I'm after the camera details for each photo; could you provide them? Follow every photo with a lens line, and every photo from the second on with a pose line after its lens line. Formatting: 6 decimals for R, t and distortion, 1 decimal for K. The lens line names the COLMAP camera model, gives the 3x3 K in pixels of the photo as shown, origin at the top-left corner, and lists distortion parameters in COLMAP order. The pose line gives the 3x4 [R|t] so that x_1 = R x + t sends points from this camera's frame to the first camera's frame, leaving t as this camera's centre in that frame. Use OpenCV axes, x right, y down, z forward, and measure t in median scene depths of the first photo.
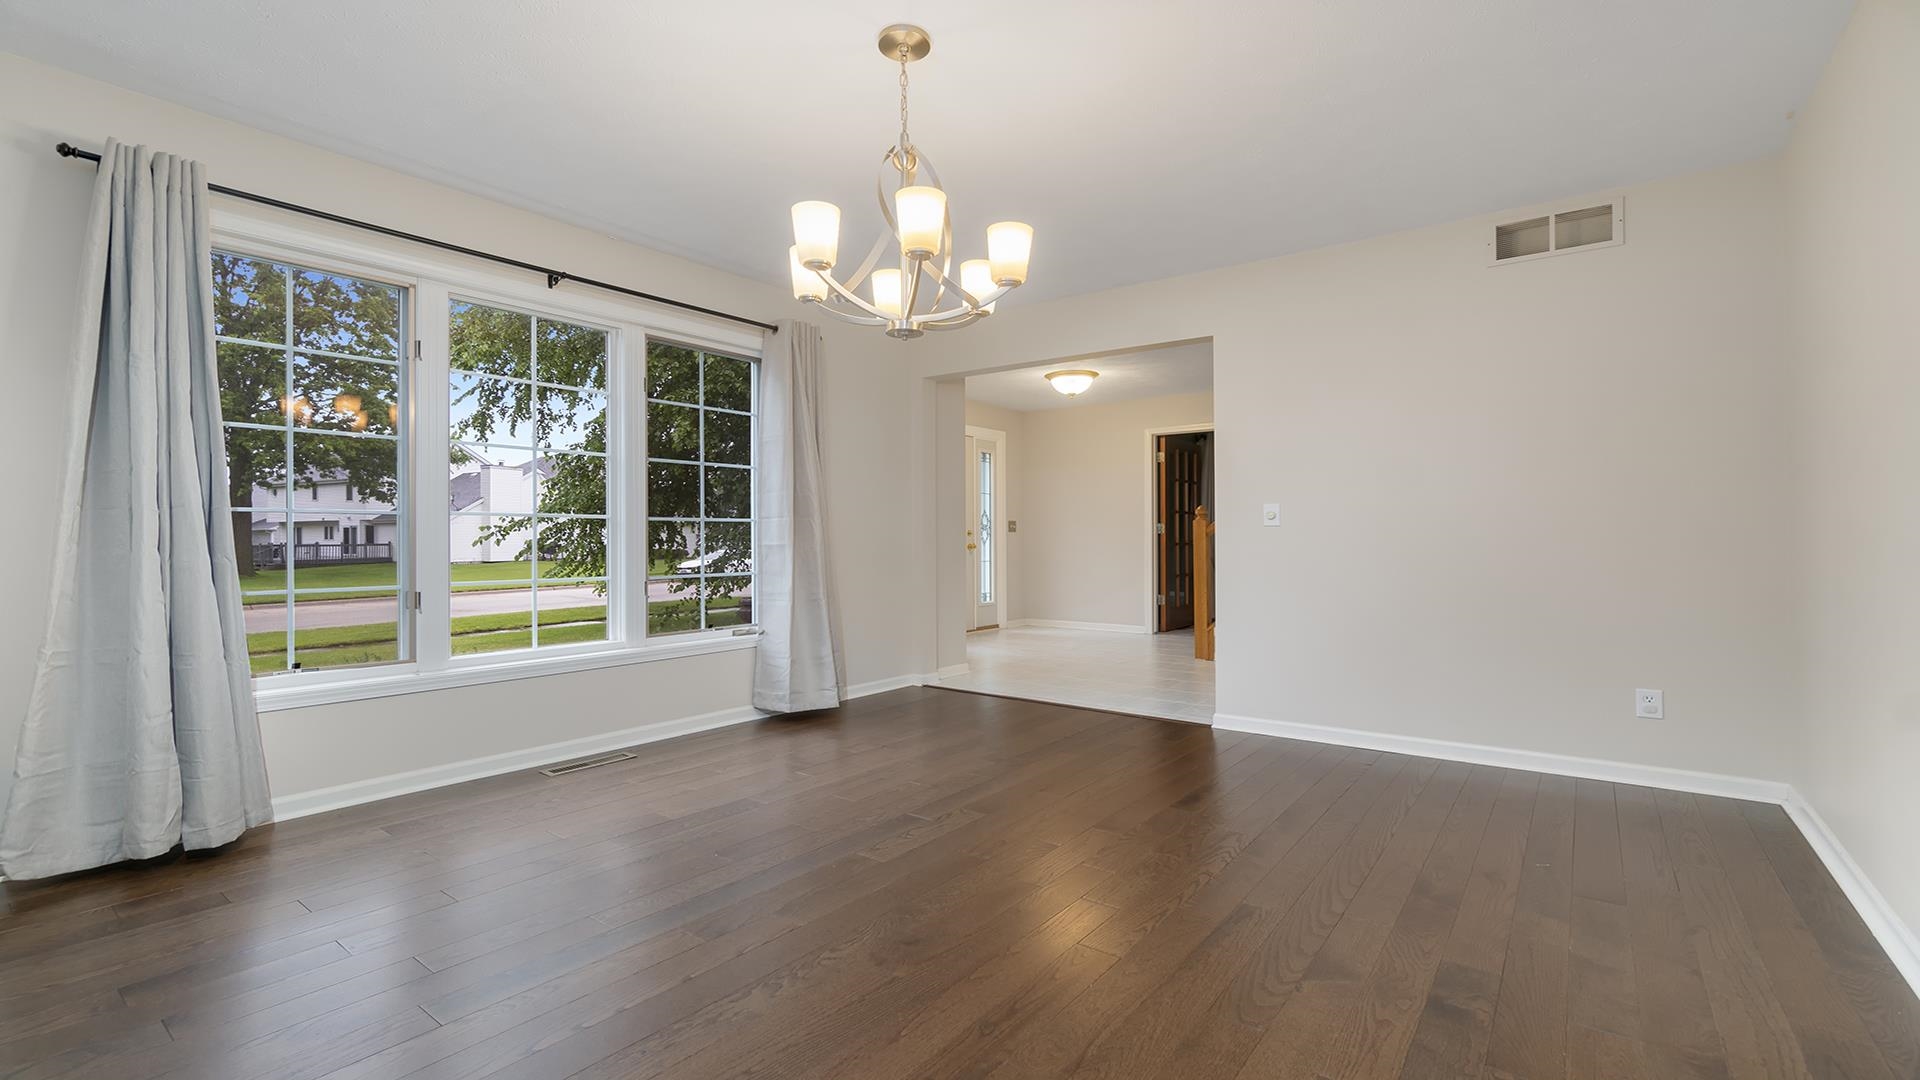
lens RADIAL K [[859.8, 0, 956.4], [0, 859.8, 538.9], [0, 0, 1]] dist [-0.000519, 0.000002]
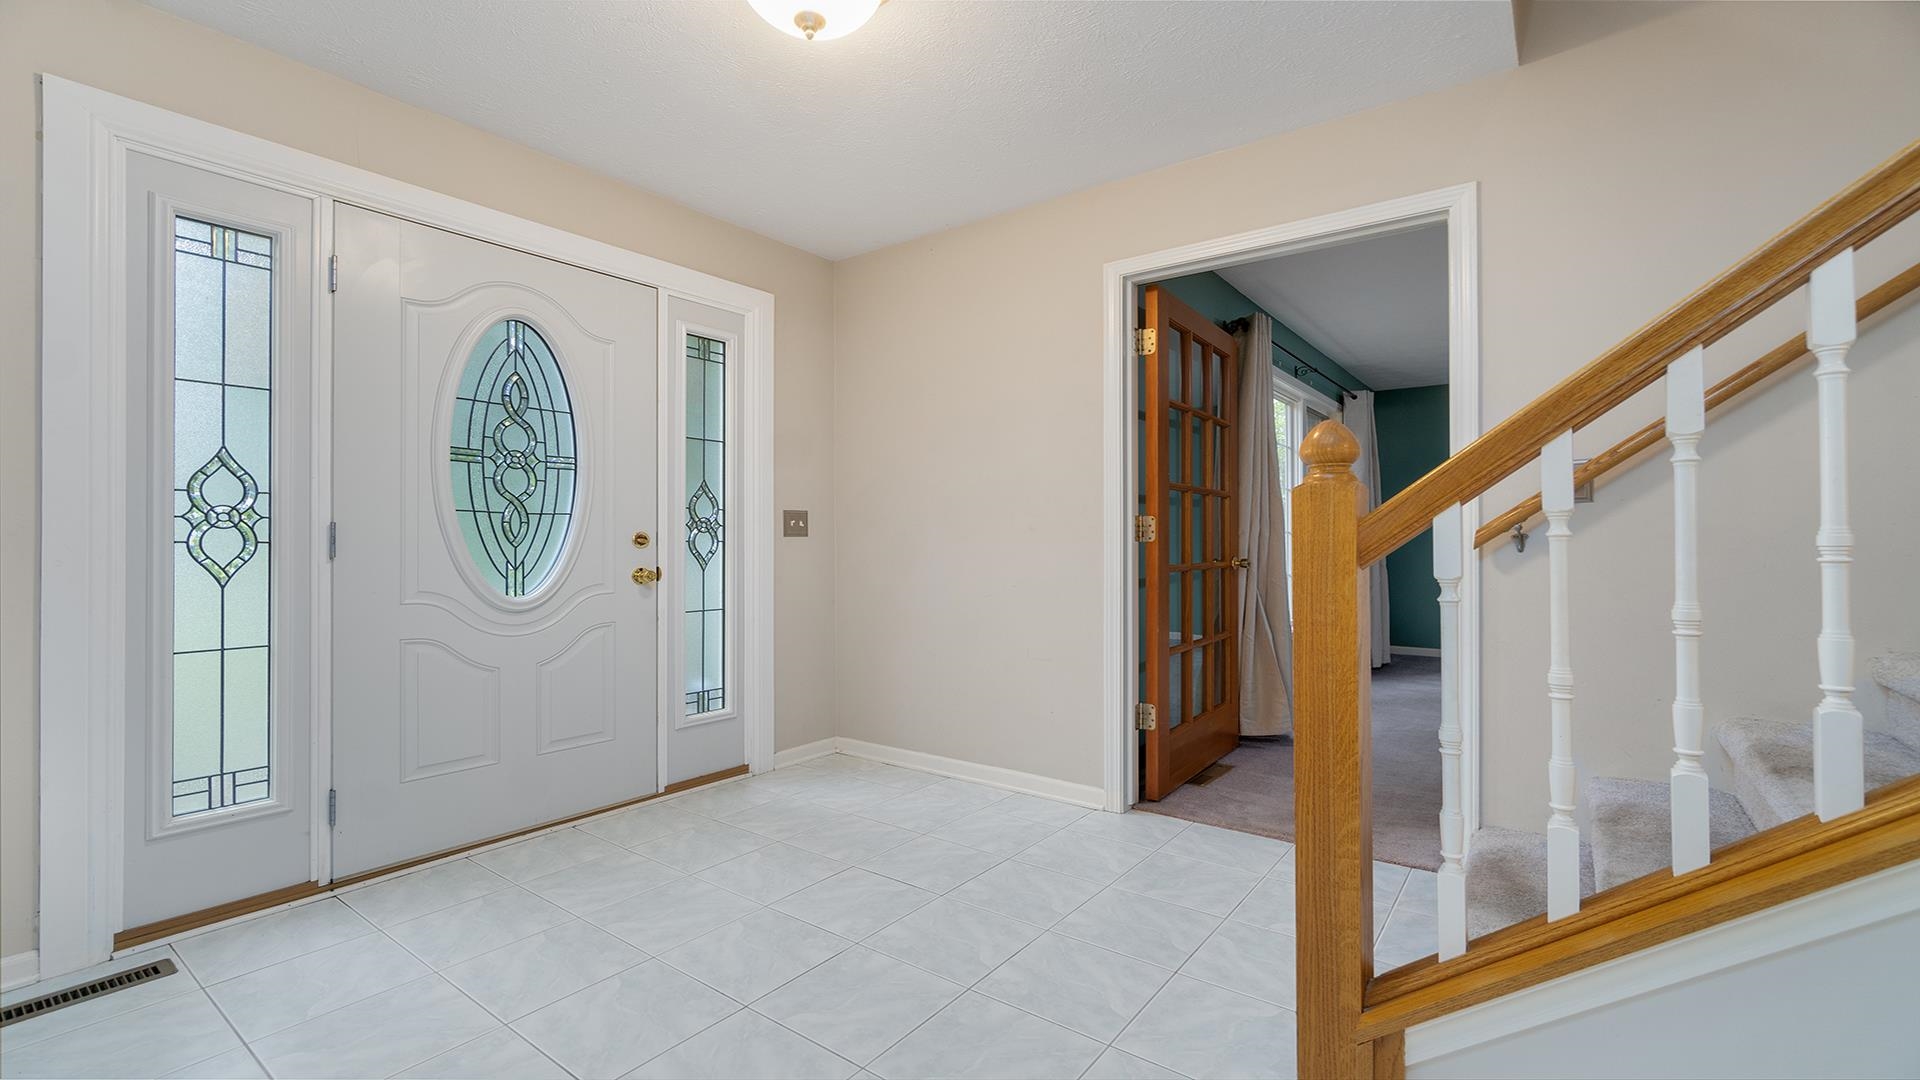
lens RADIAL K [[859.8, 0, 956.4], [0, 859.8, 538.9], [0, 0, 1]] dist [-0.000519, 0.000002]
pose [[0.999861, 0.002715, -0.016422, 0.159465], [-0.002746, 0.999995, -0.001855, -0.006658], [0.016417, 0.001900, 0.999863, 0.616913]]
